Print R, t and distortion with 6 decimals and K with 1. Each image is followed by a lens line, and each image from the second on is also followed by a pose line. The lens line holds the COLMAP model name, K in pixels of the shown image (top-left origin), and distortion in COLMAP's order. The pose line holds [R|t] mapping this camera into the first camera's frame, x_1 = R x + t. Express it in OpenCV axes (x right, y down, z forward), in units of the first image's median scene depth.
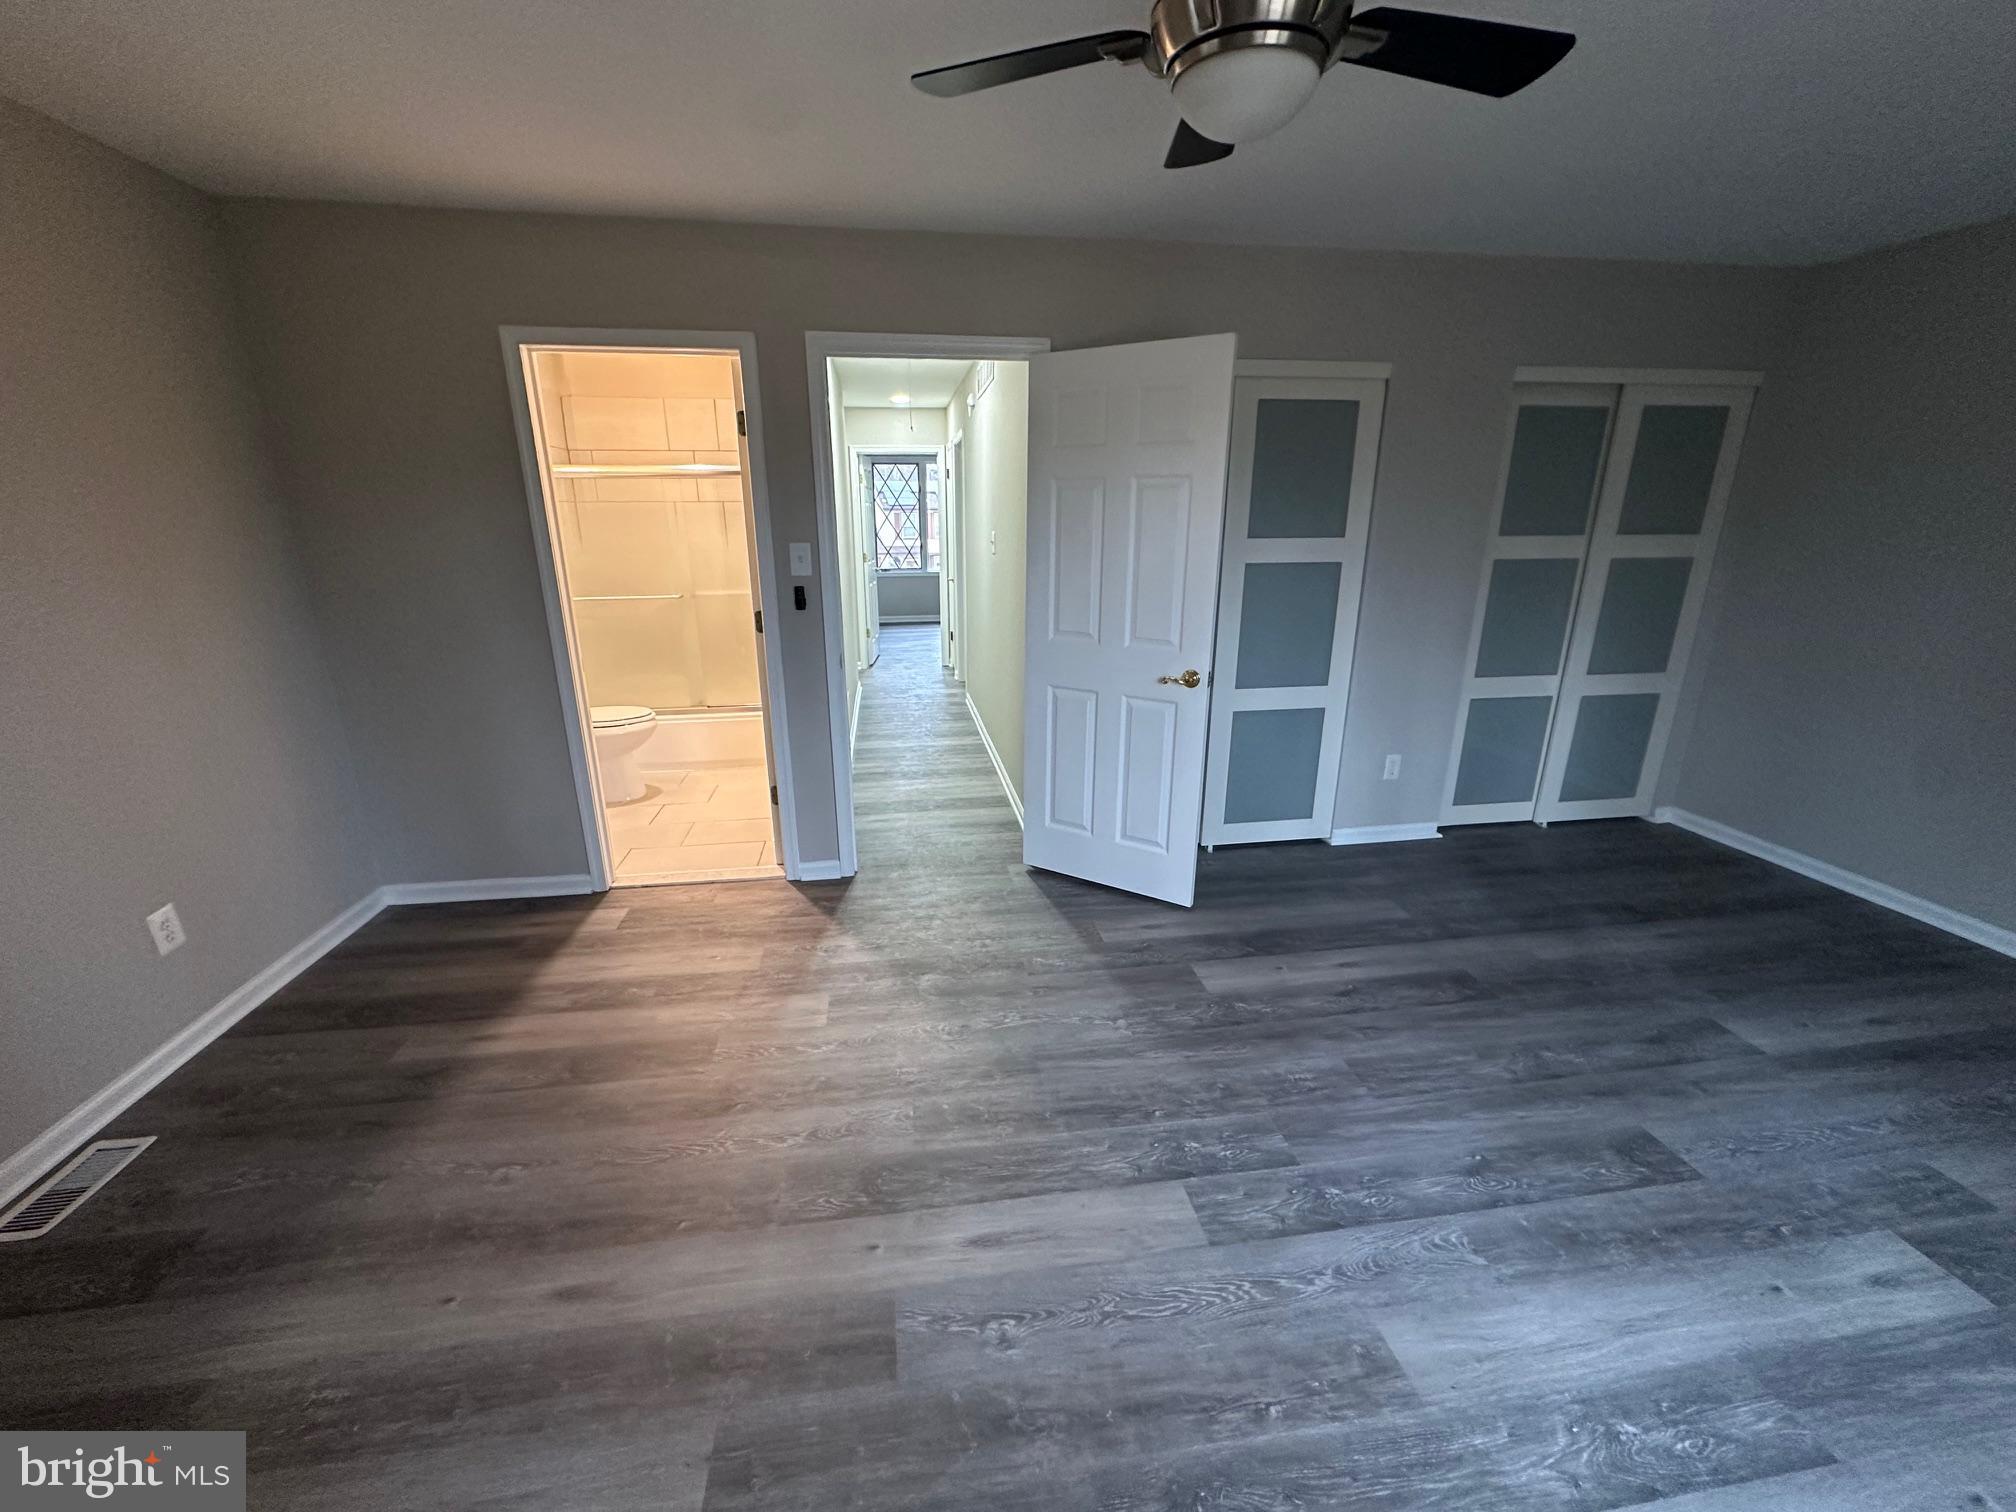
lens RADIAL K [[800.5, 0, 1009.5], [0, 800.5, 750.6], [0, 0, 1]] dist [-0.003315, 0.000831]
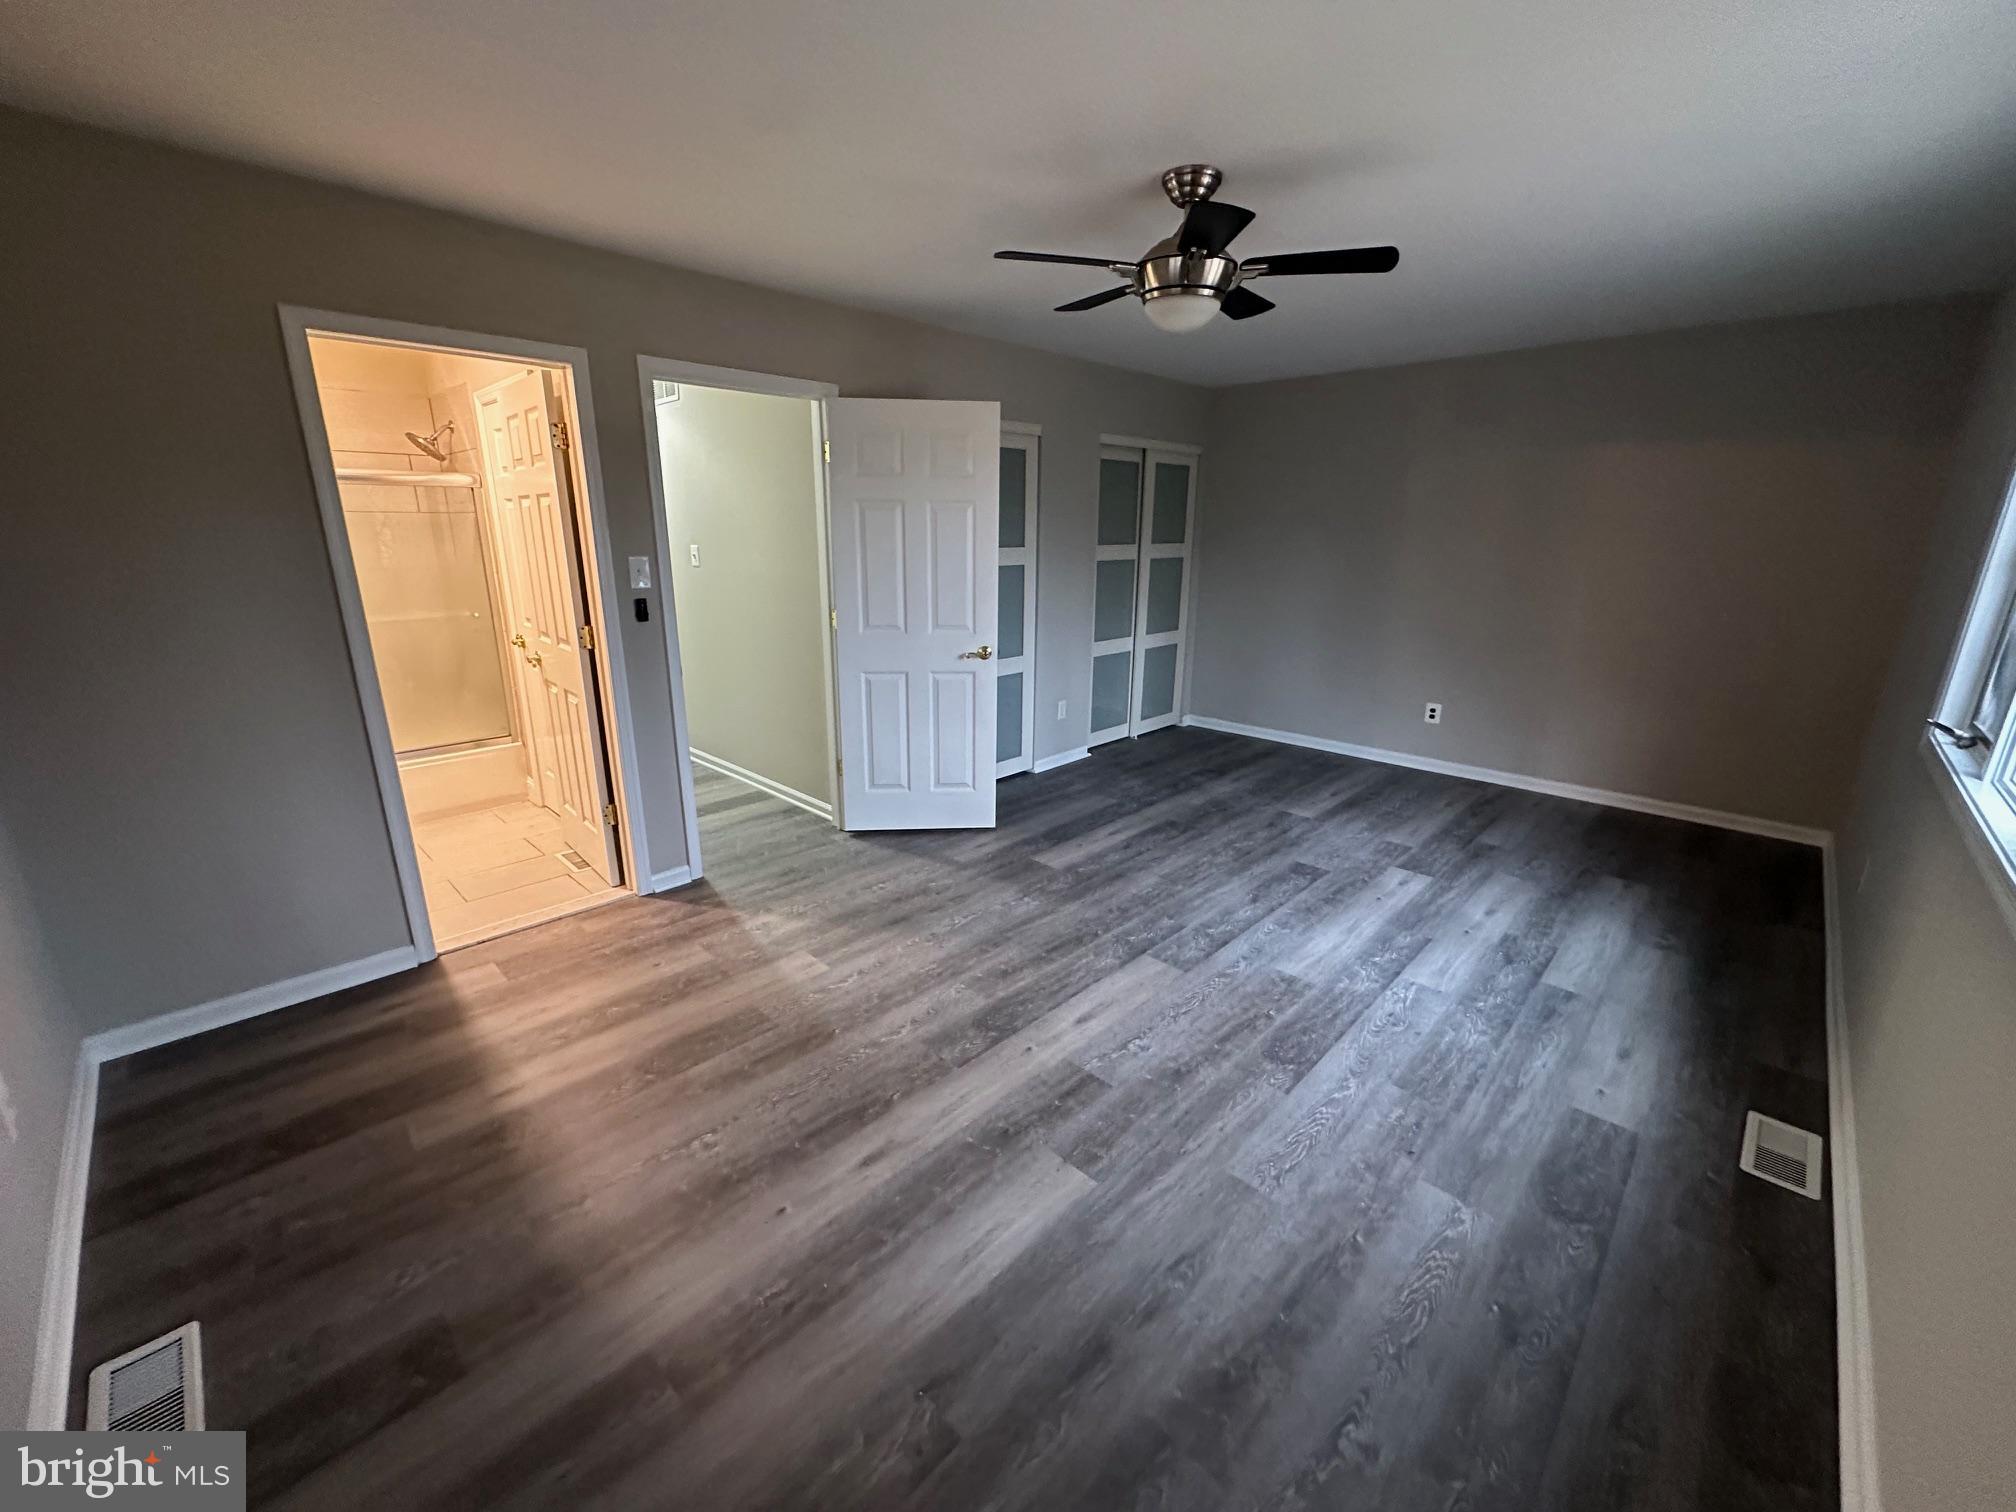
lens RADIAL K [[800.5, 0, 1008.6], [0, 800.5, 743.8], [0, 0, 1]] dist [-0.003315, 0.000831]
pose [[0.794184, -0.153153, 0.588061, -0.621364], [0.166924, 0.985475, 0.031222, 0.028804], [-0.584301, 0.073366, 0.808214, -0.101555]]
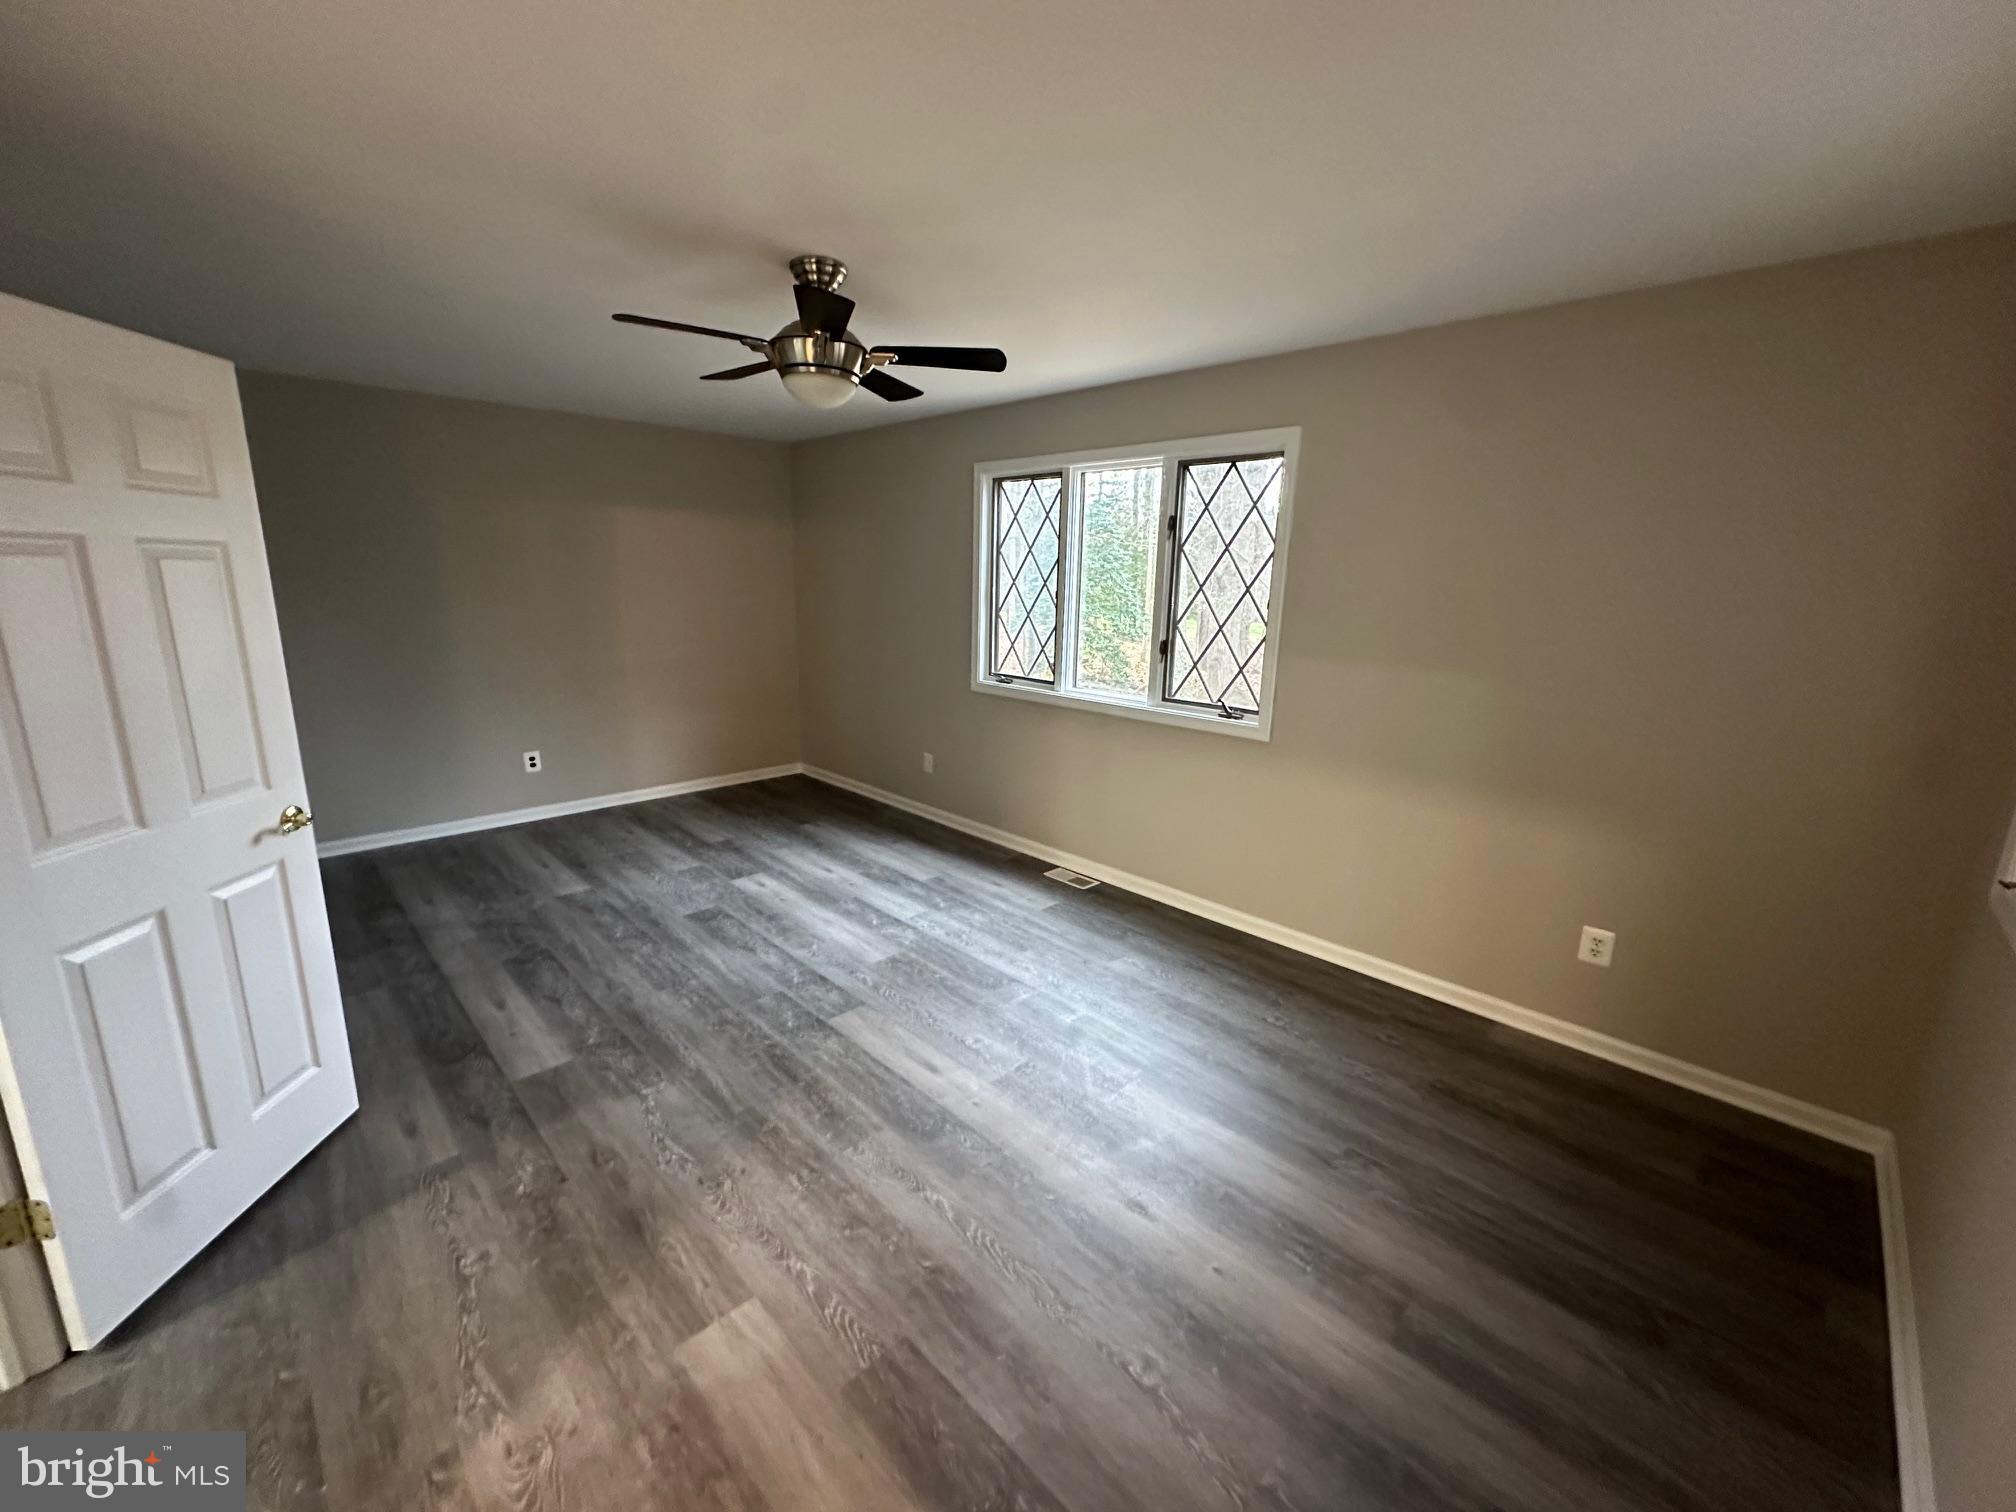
lens RADIAL K [[800.5, 0, 997.0], [0, 800.5, 748.8], [0, 0, 1]] dist [-0.003315, 0.000831]
pose [[-0.578946, -0.185390, 0.794010, -0.800266], [0.215186, 0.904543, 0.368099, -0.313069], [-0.786458, 0.383970, -0.483788, 0.935444]]
